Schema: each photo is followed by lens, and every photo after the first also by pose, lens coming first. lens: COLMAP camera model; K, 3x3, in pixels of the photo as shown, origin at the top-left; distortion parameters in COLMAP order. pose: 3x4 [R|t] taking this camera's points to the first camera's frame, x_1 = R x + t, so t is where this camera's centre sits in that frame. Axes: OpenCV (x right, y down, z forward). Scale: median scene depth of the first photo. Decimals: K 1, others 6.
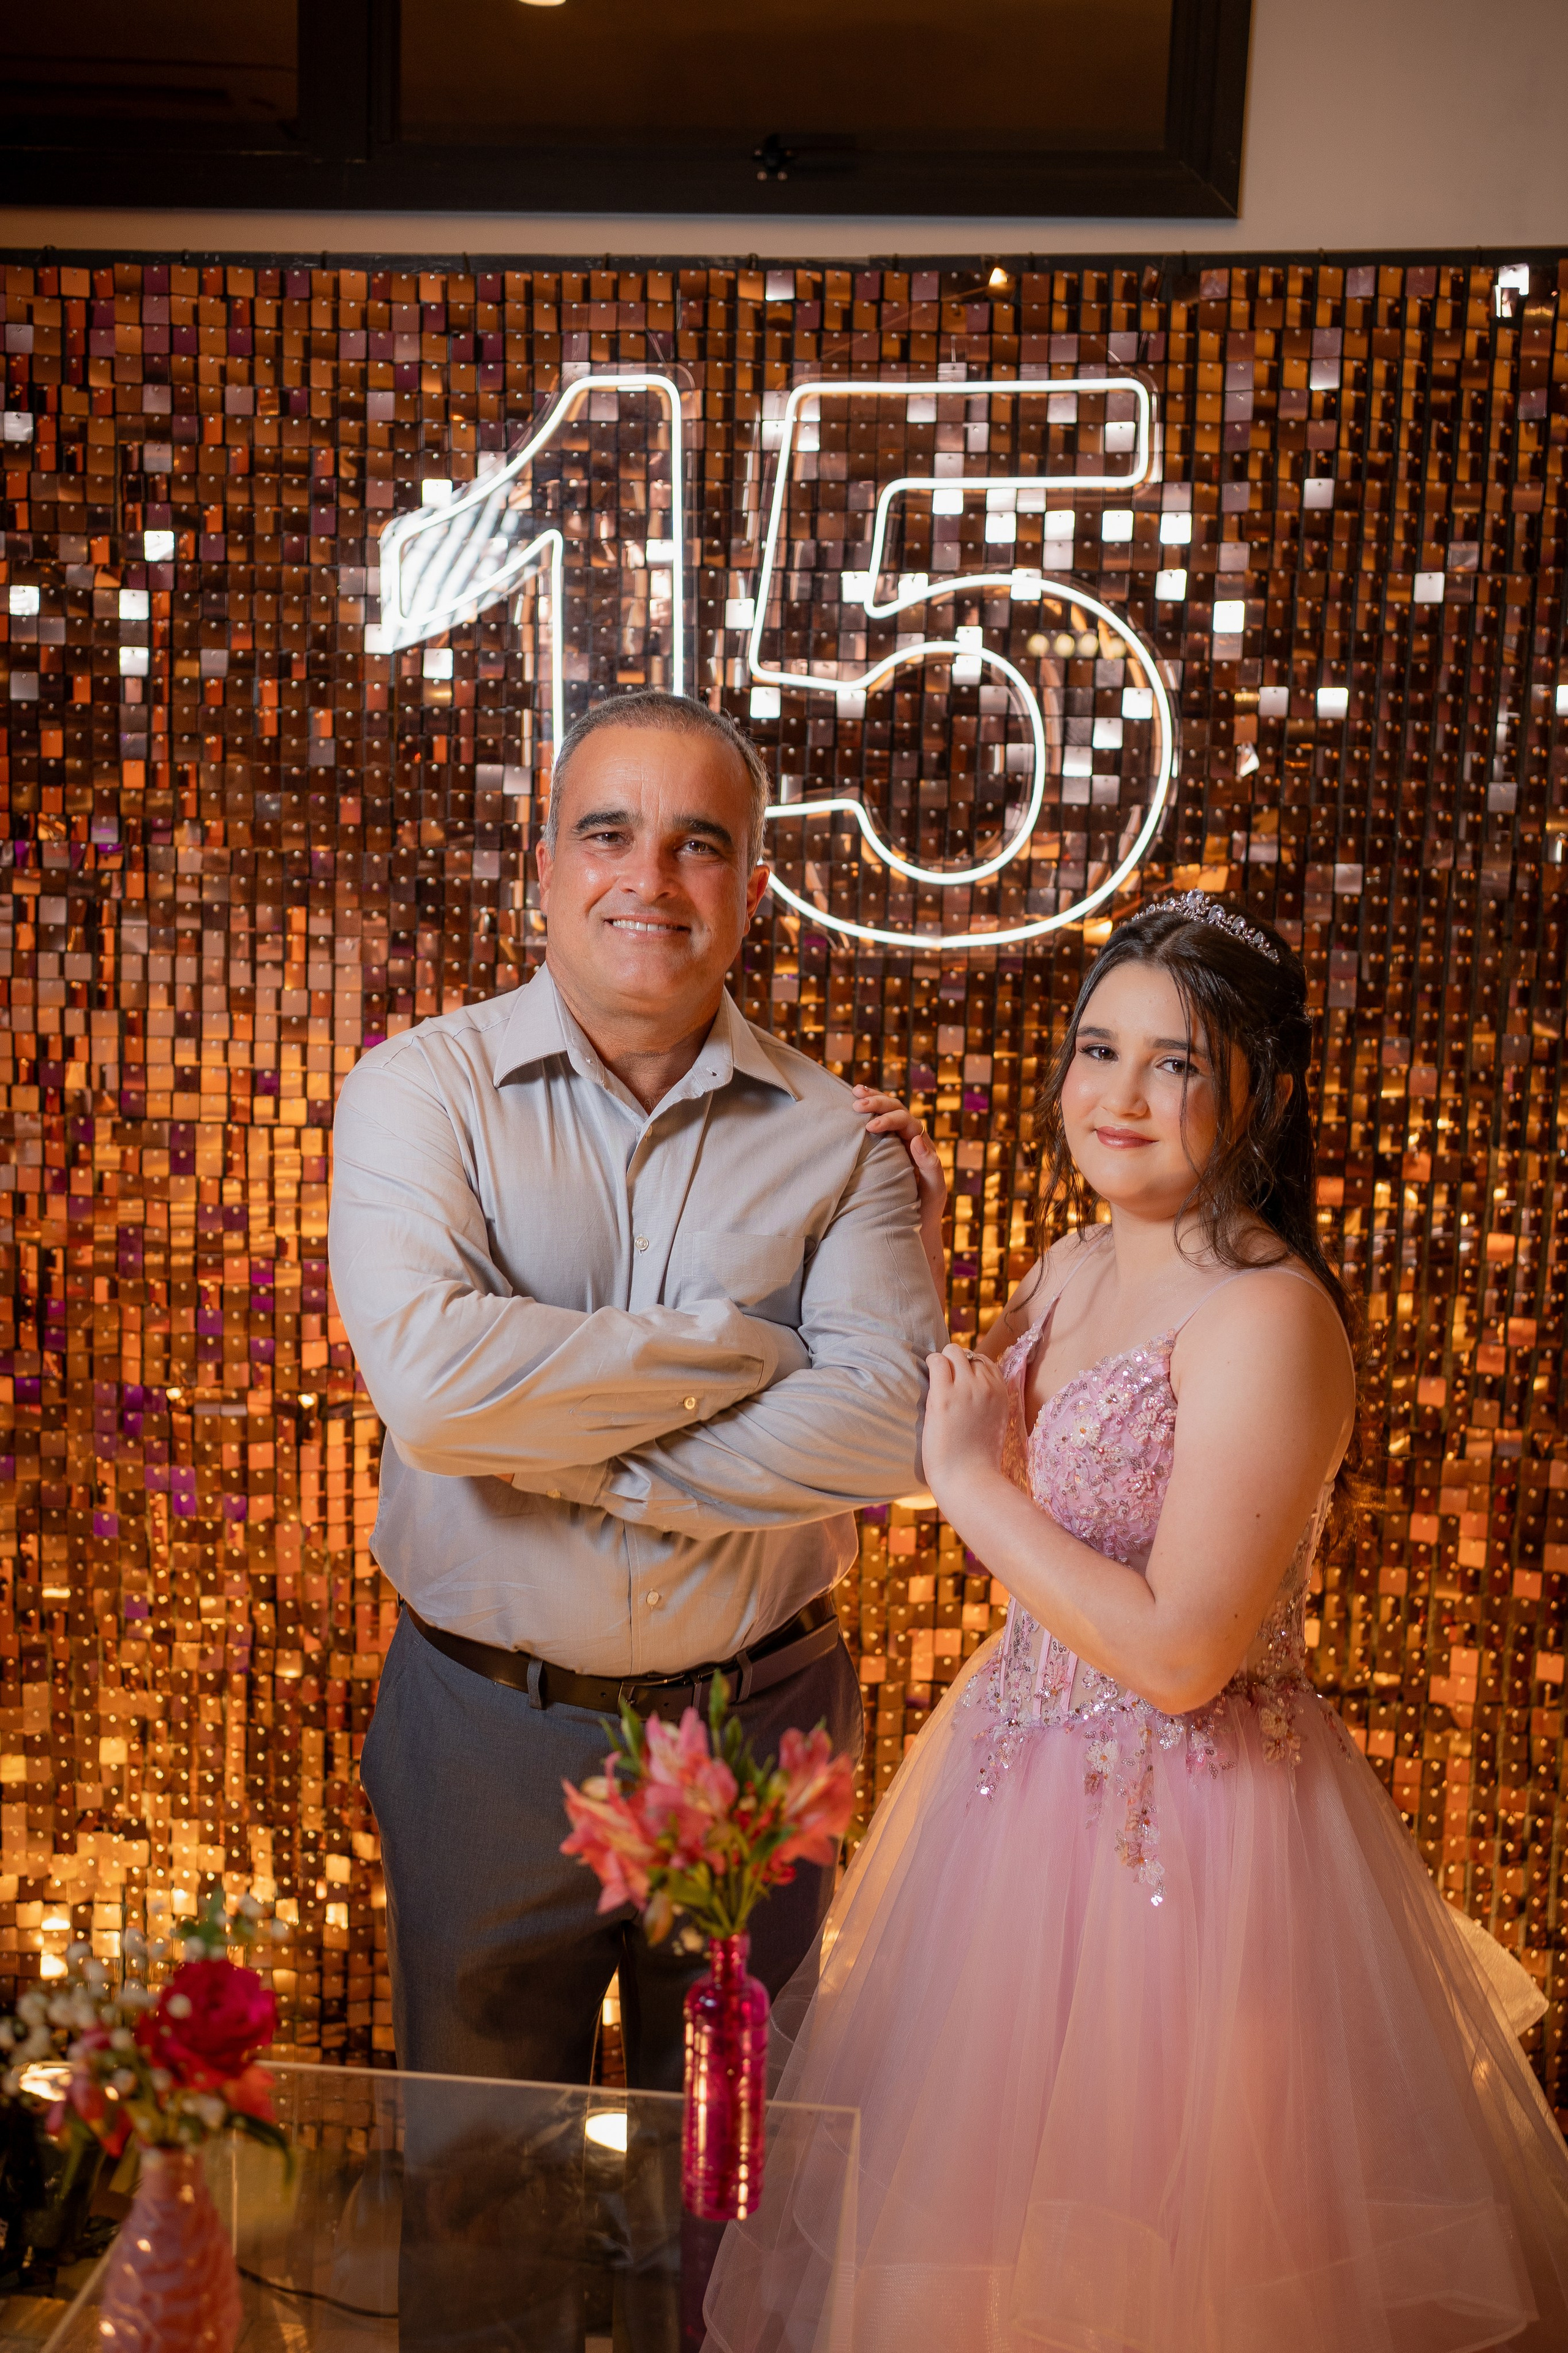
lens RADIAL K [[2450.7, 0, 774.9], [0, 2450.7, 1183.3], [0, 0, 1]] dist [-0.015629, 0.131099]
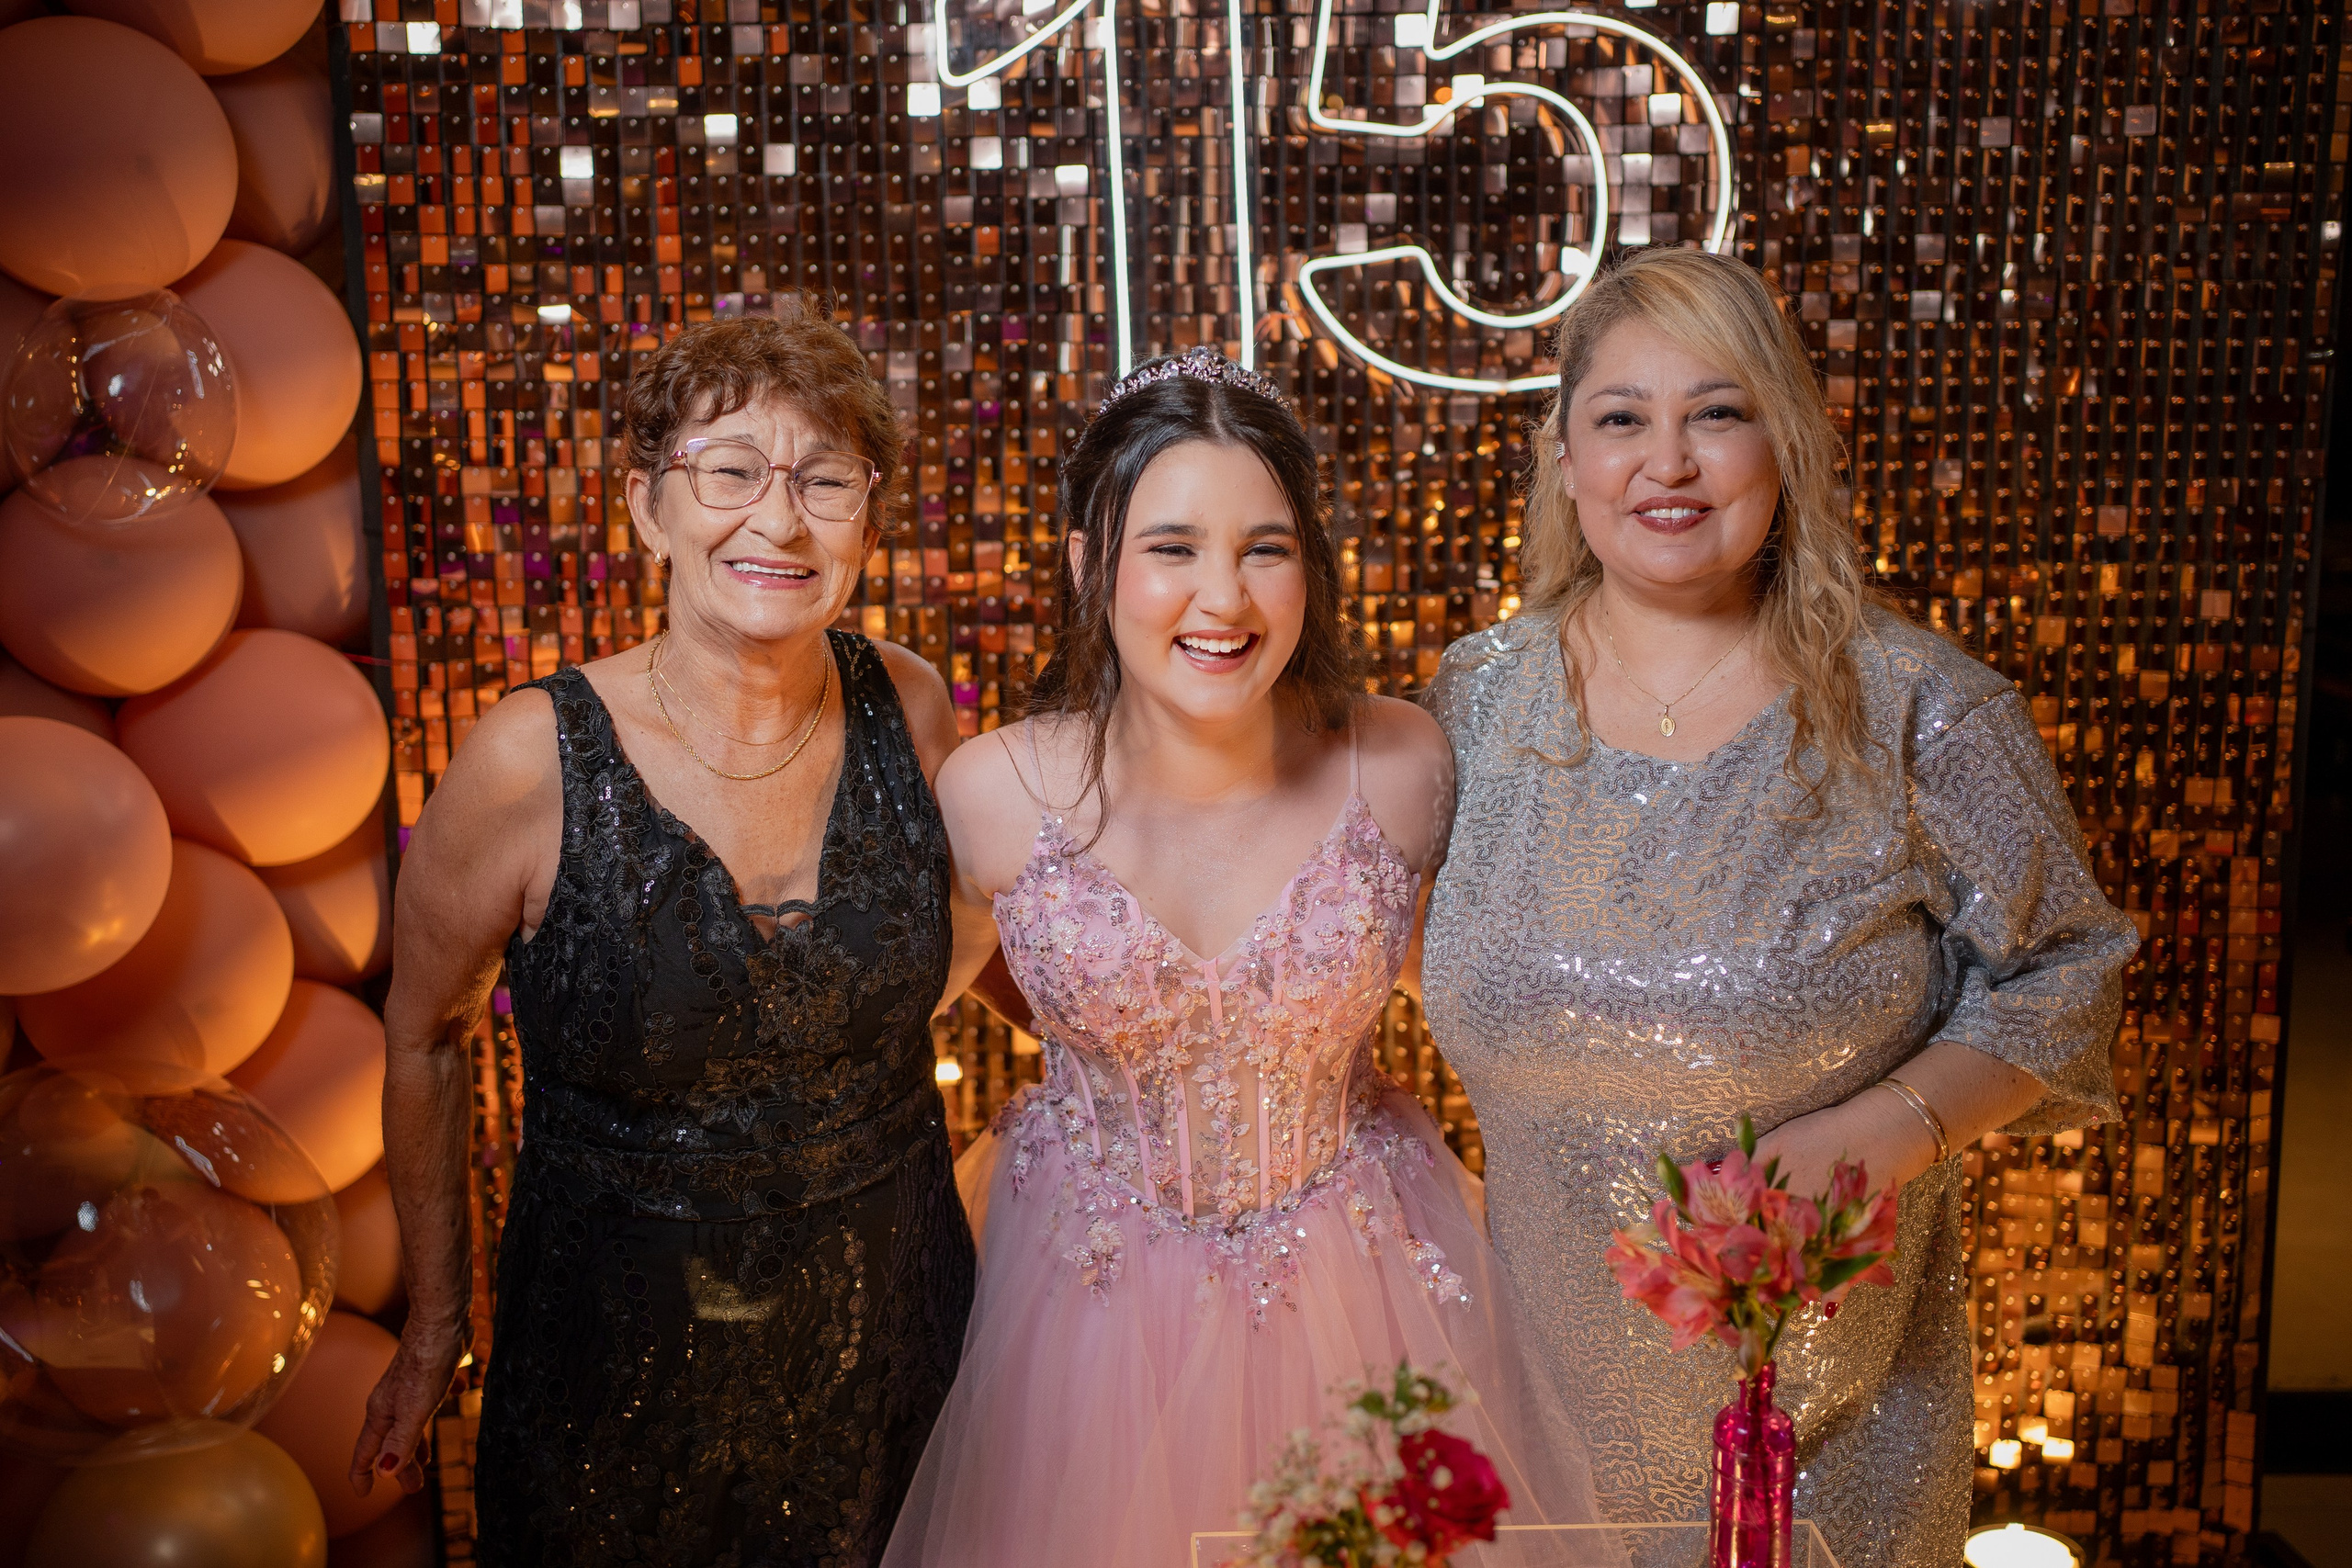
lens RADIAL K [[2435.6, 0, 1167.5], [0, 2435.6, 779.3], [0, 0, 1]] dist [-0.012169, 0.116854]
pose [[0.991603, -0.063829, 0.112473, -0.195204], [0.057110, 0.996442, 0.061987, -0.007847], [-0.116030, -0.055043, 0.991719, 0.016703]]
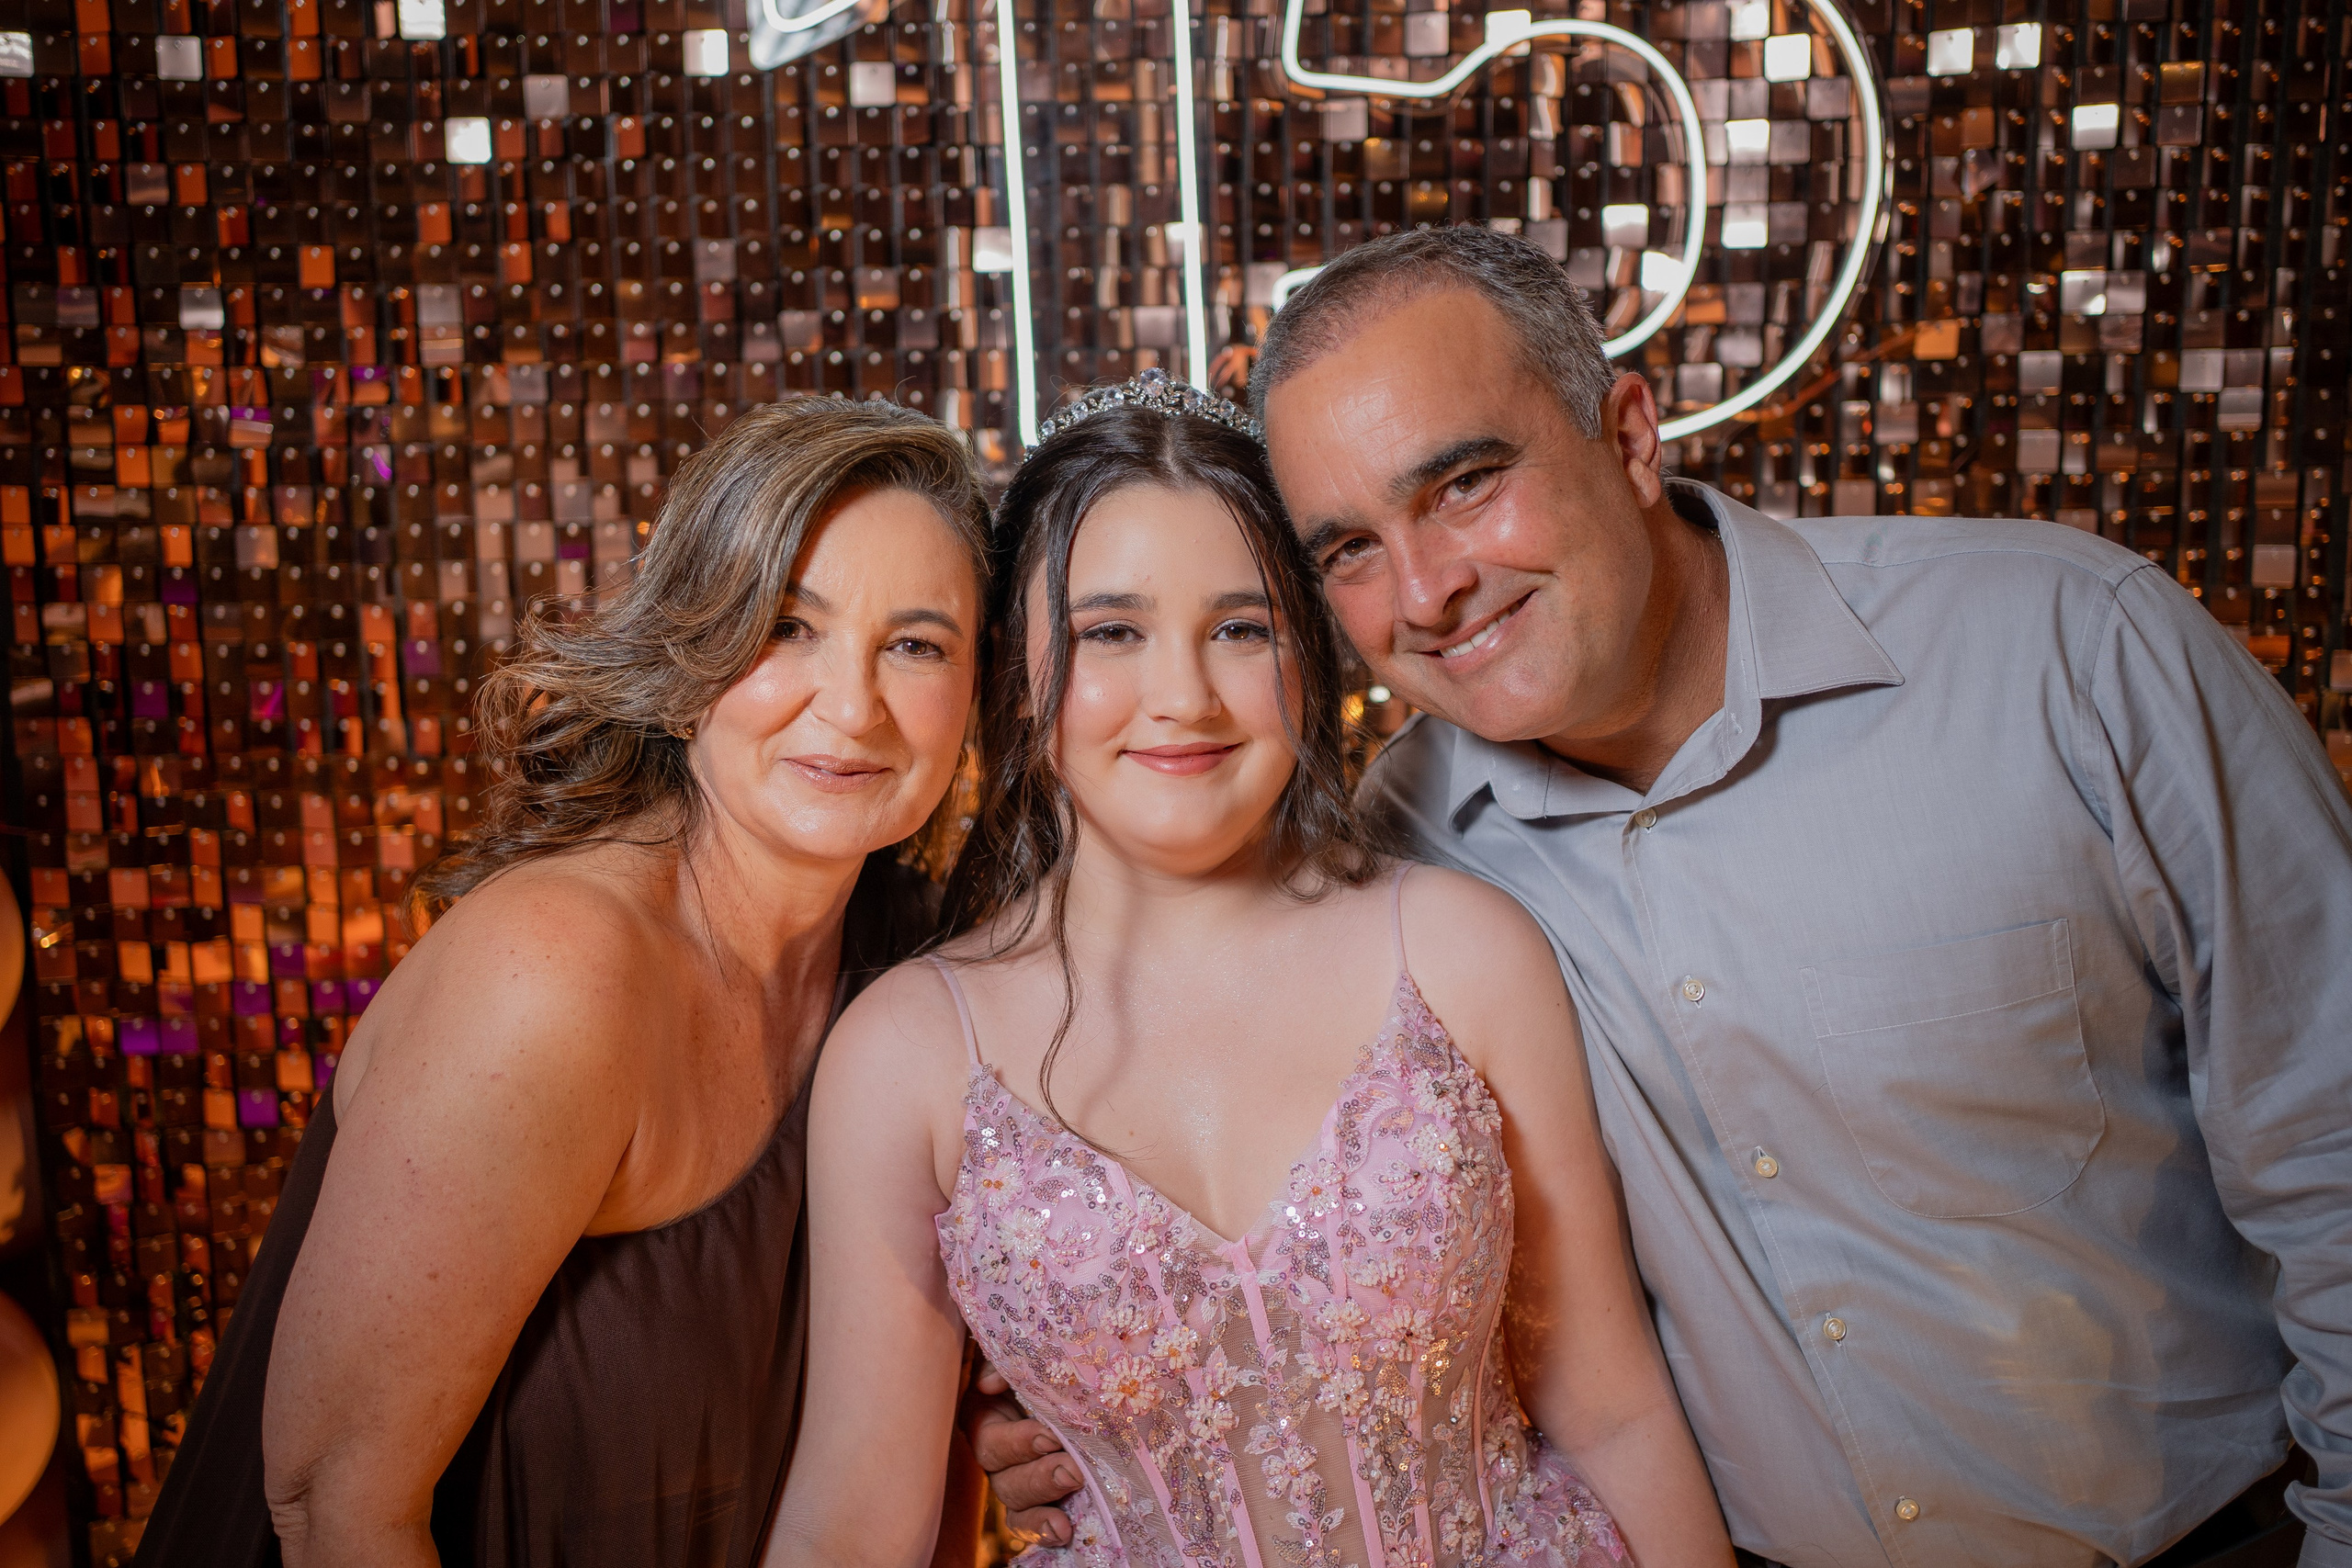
lens RADIAL K [[2488.4, 0, 1154.2], [0, 2488.4, 802.2], [0, 0, 1]] dist [-0.014868, 0.141702]
pose [[0.995115, -0.060929, 0.077672, -0.116231], [0.058615, 0.997776, 0.031731, -0.025370], [-0.079432, -0.027024, 0.996474, 0.284331]]
